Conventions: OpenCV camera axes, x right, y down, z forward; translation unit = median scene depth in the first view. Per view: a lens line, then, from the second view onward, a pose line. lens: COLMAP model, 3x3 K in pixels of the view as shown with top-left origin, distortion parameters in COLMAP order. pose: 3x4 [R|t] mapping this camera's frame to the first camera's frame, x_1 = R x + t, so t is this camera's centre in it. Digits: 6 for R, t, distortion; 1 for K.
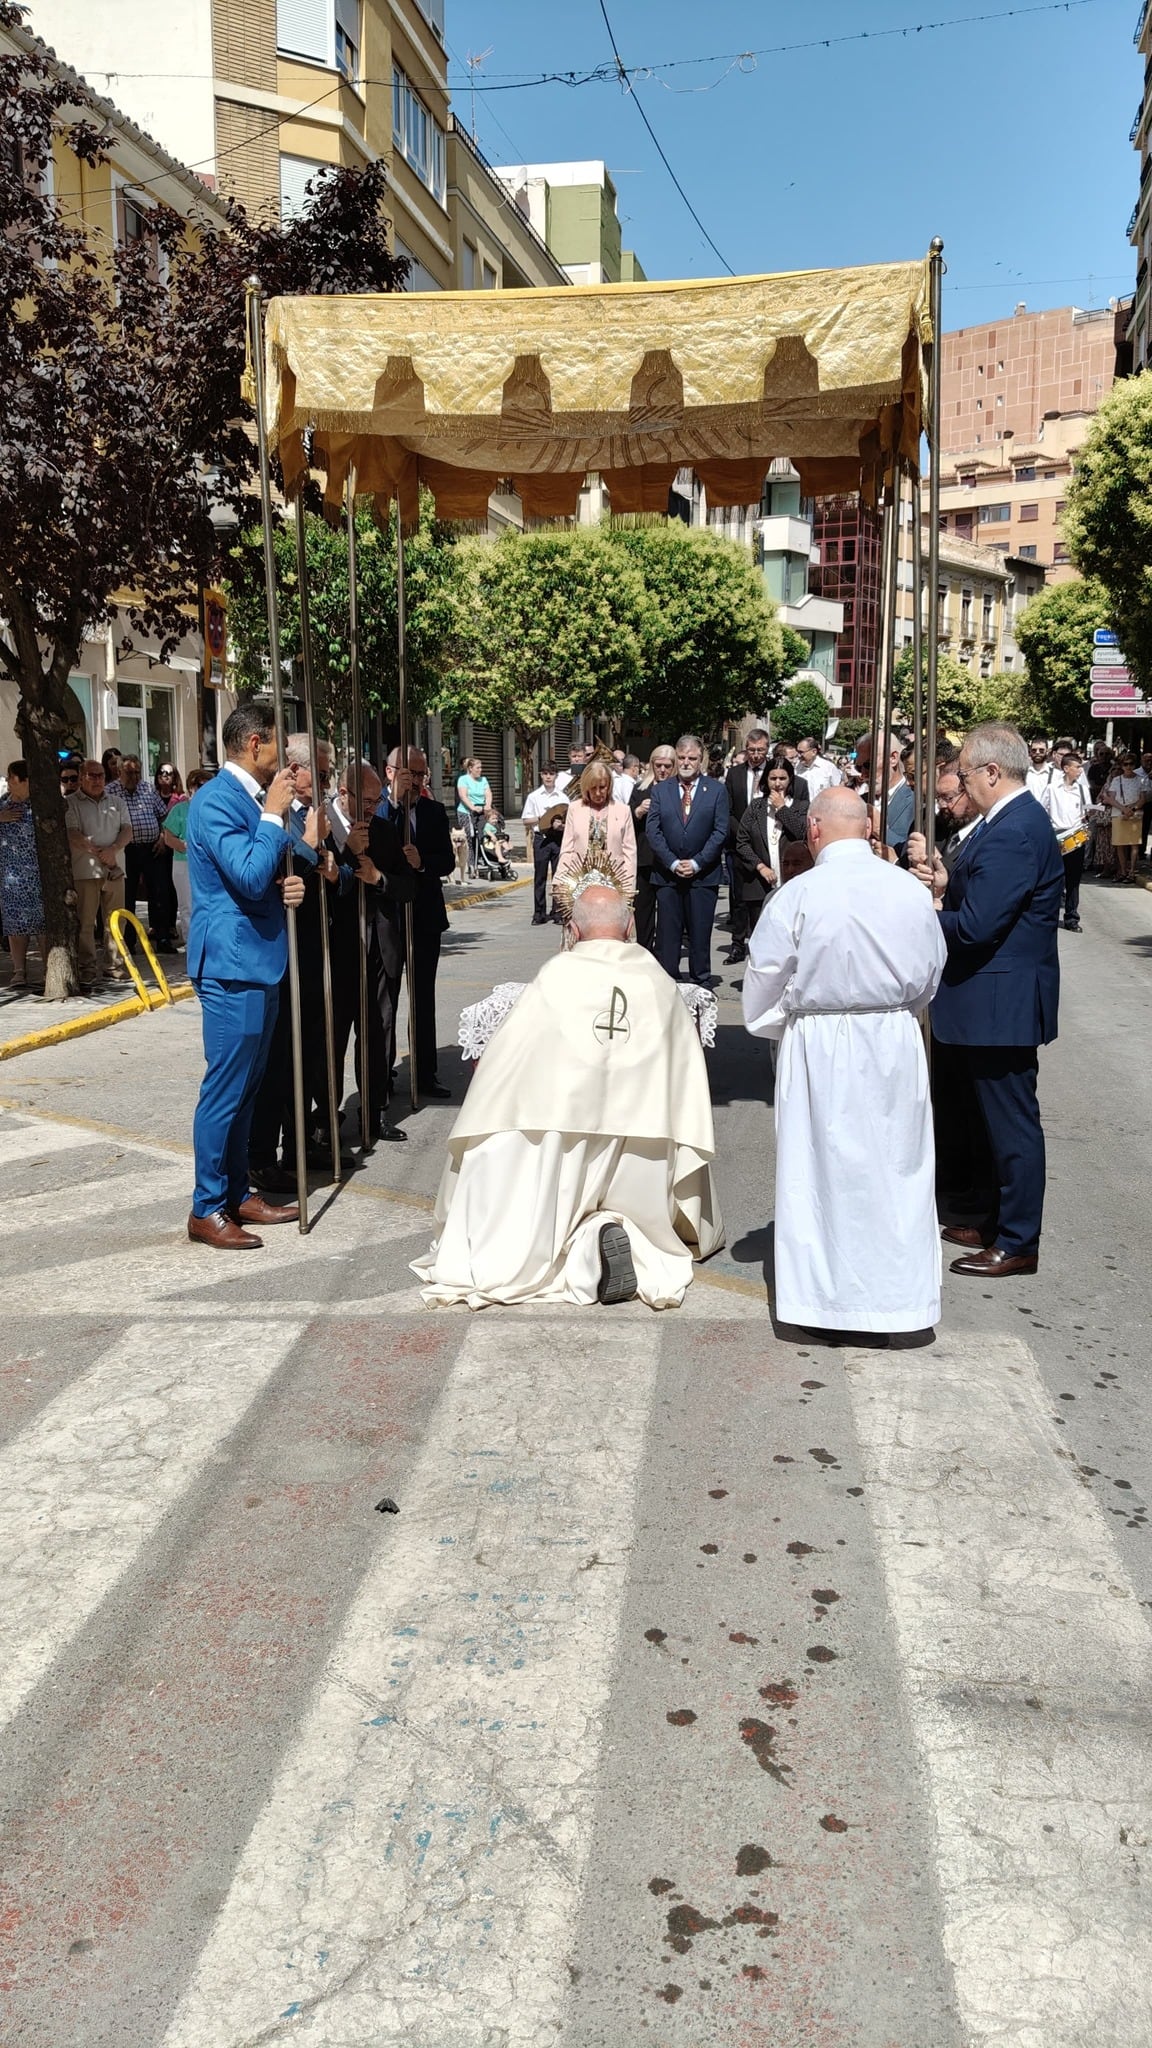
lens RADIAL K [[1576.6, 0, 558.7], [0, 1576.6, 981.0], [0, 0, 1]] dist [0.024418, -0.078854]
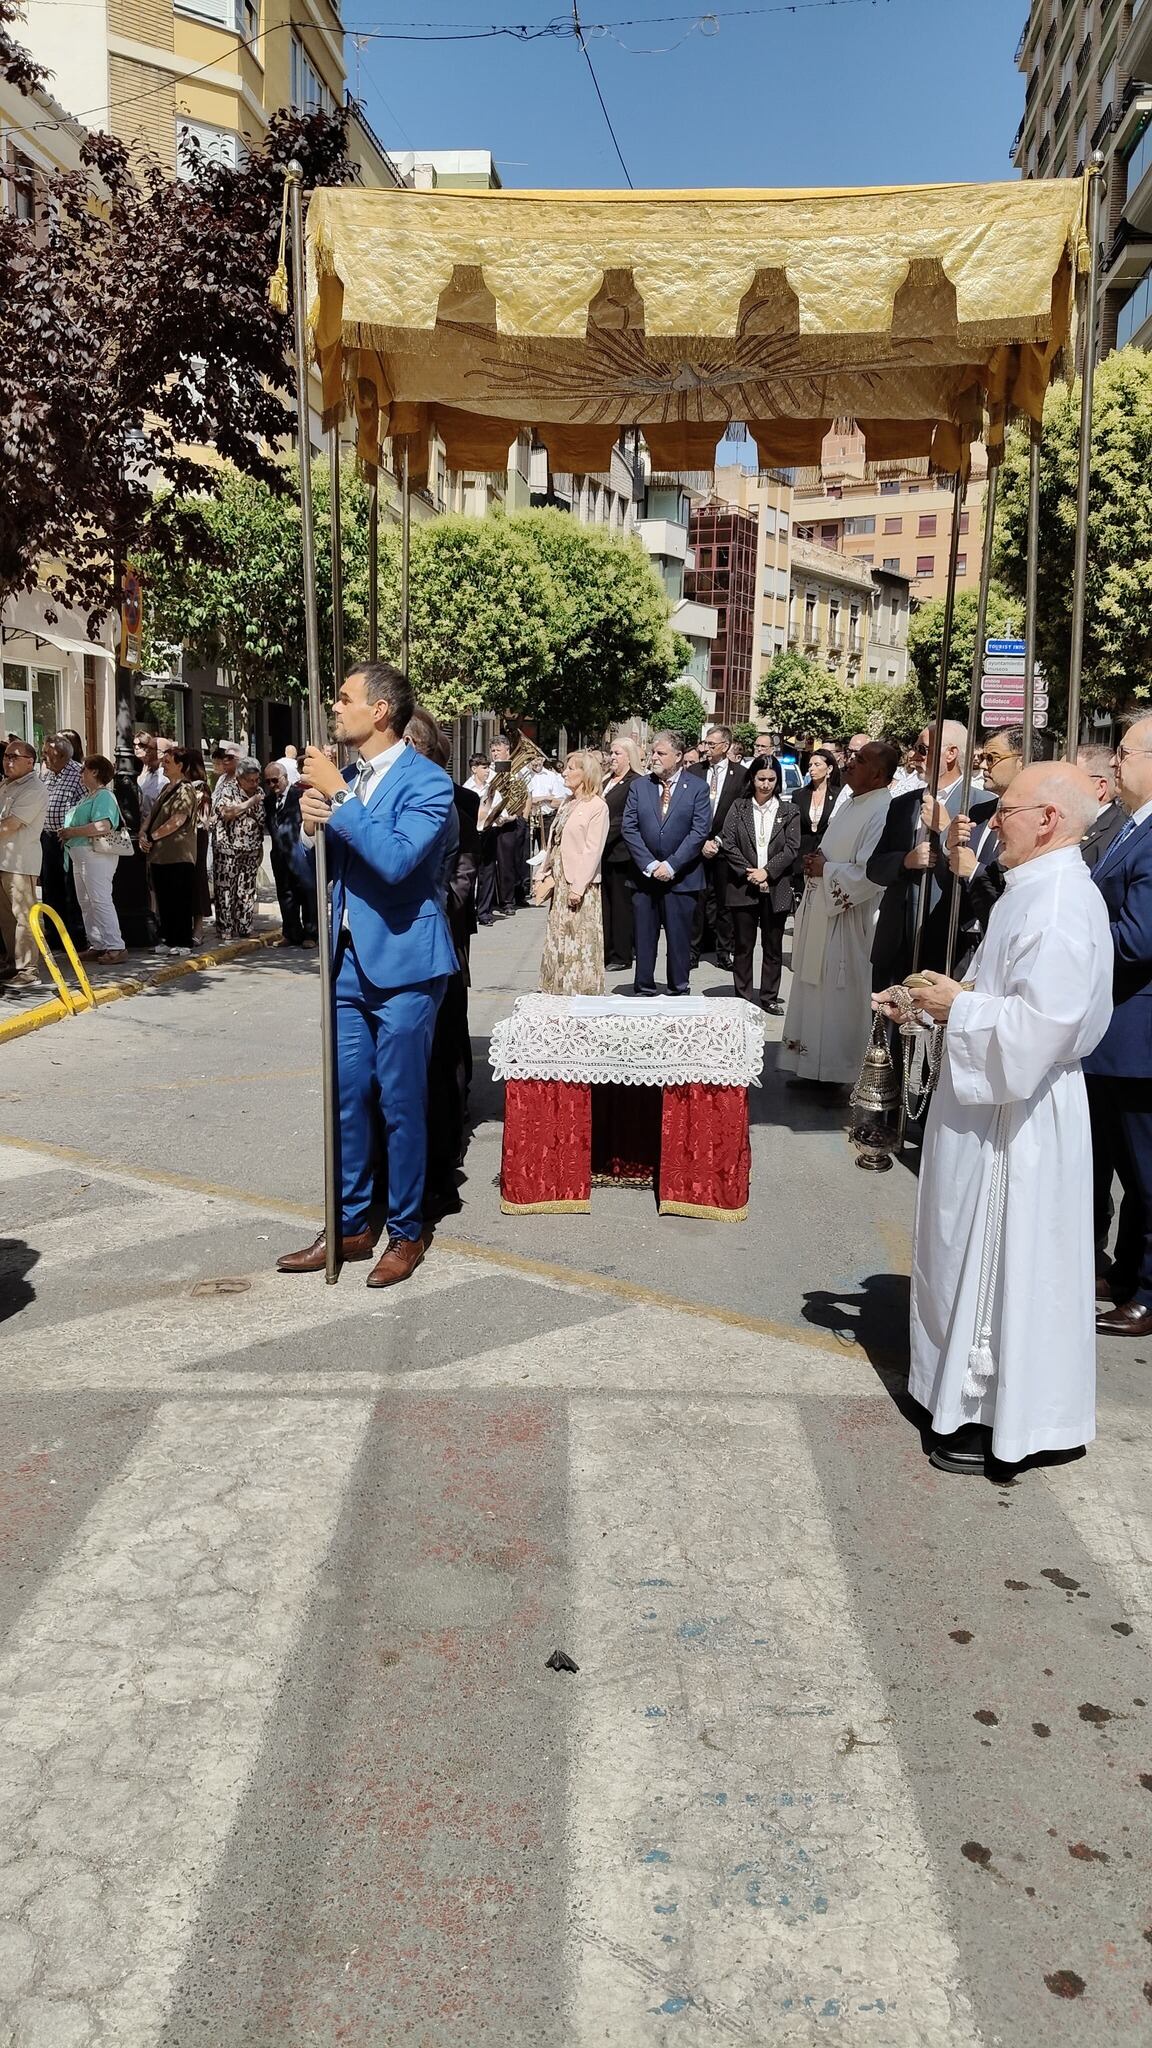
lens RADIAL K [[1576.6, 0, 534.9], [0, 1576.6, 999.1], [0, 0, 1]] dist [0.024418, -0.078854]
pose [[0.997320, 0.011144, 0.072304, -0.097237], [-0.011905, 0.999878, 0.010111, -0.005075], [-0.072183, -0.010945, 0.997331, 0.111261]]
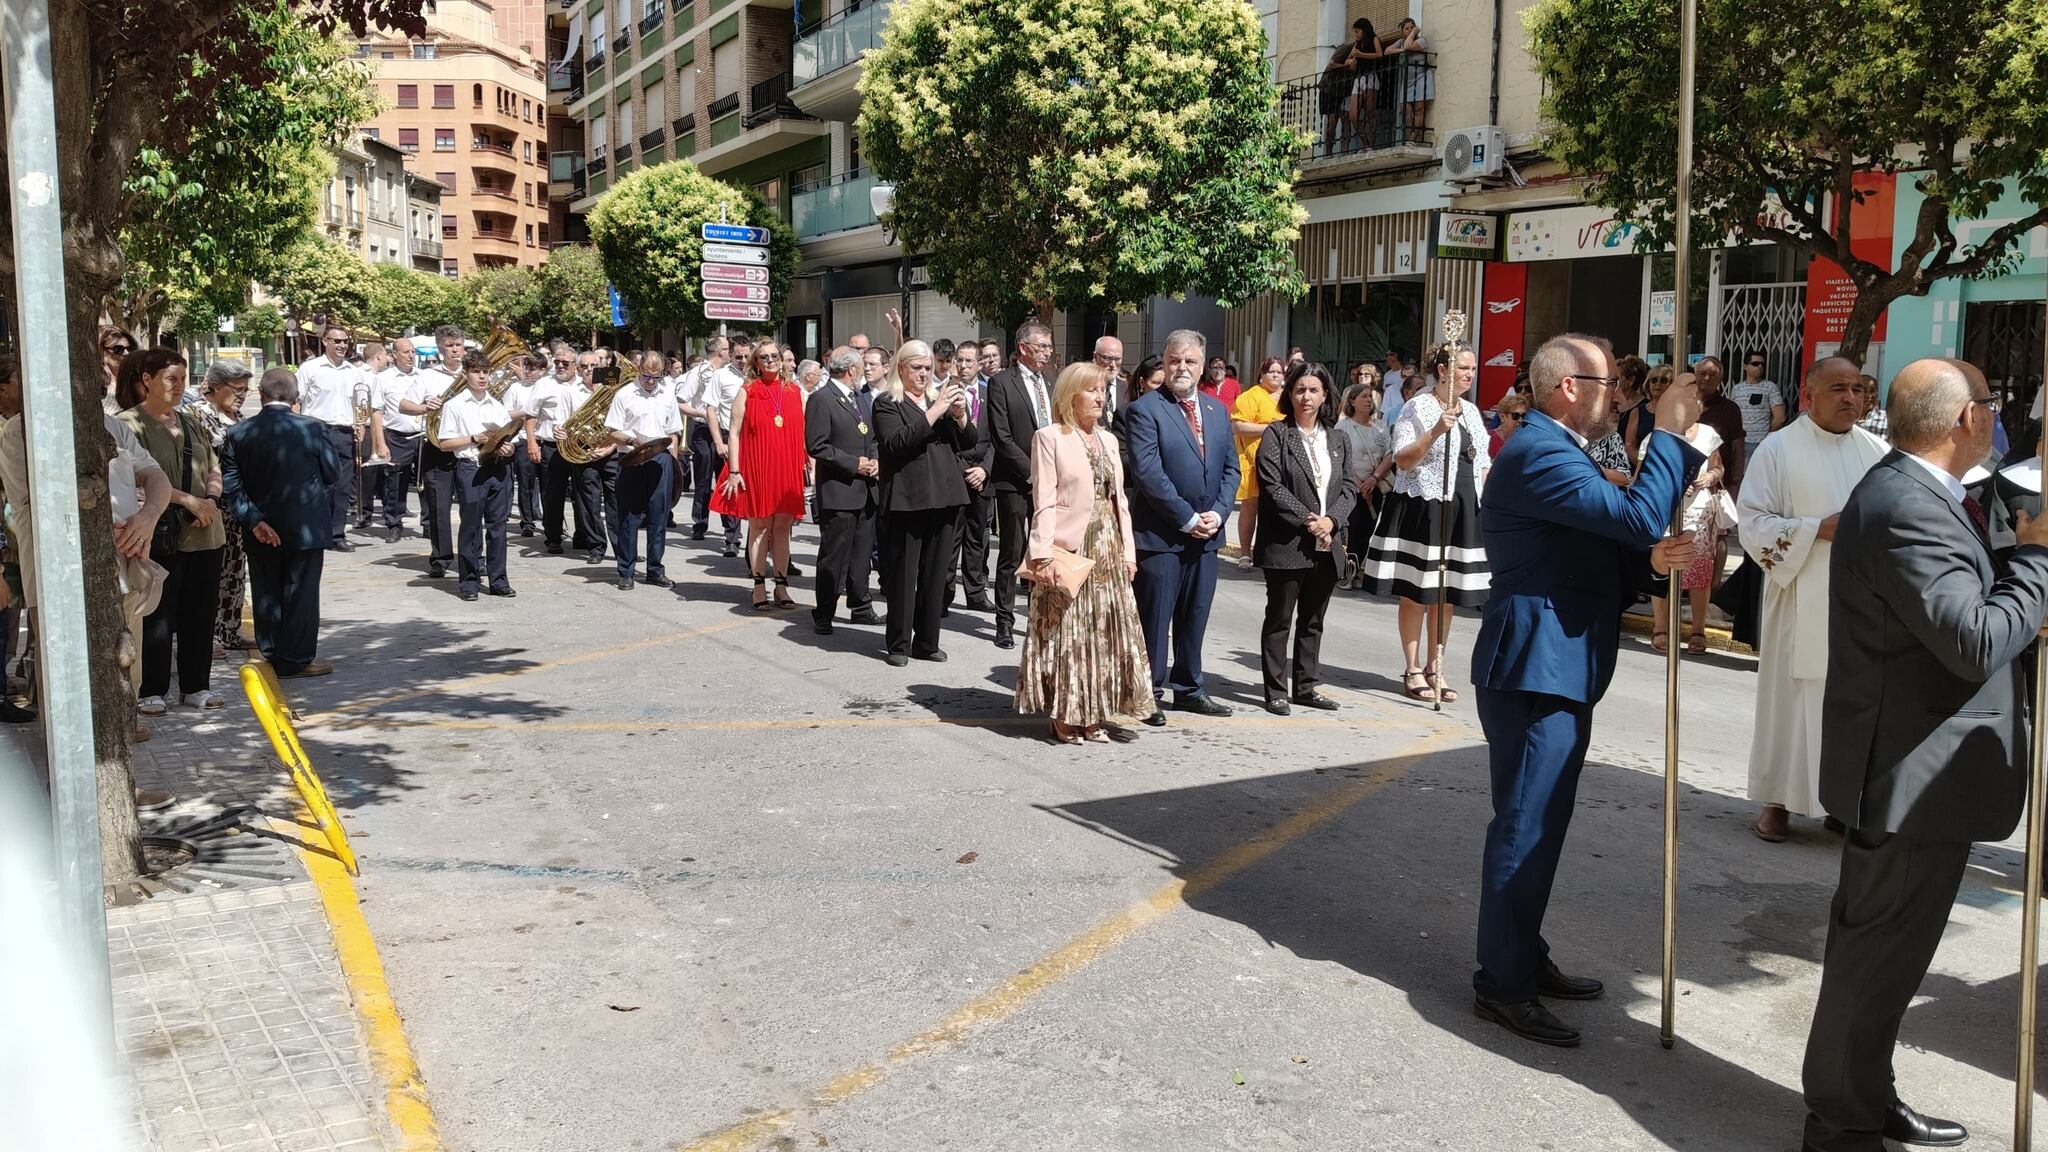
lens RADIAL K [[1596.0, 0, 1015.7], [0, 1596.0, 579.9], [0, 0, 1]] dist [0.067308, -0.004545]
pose [[0.785197, -0.062960, 0.616037, -0.671512], [0.064846, 0.997708, 0.019315, -0.109972], [-0.615841, 0.024781, 0.787480, 0.839874]]
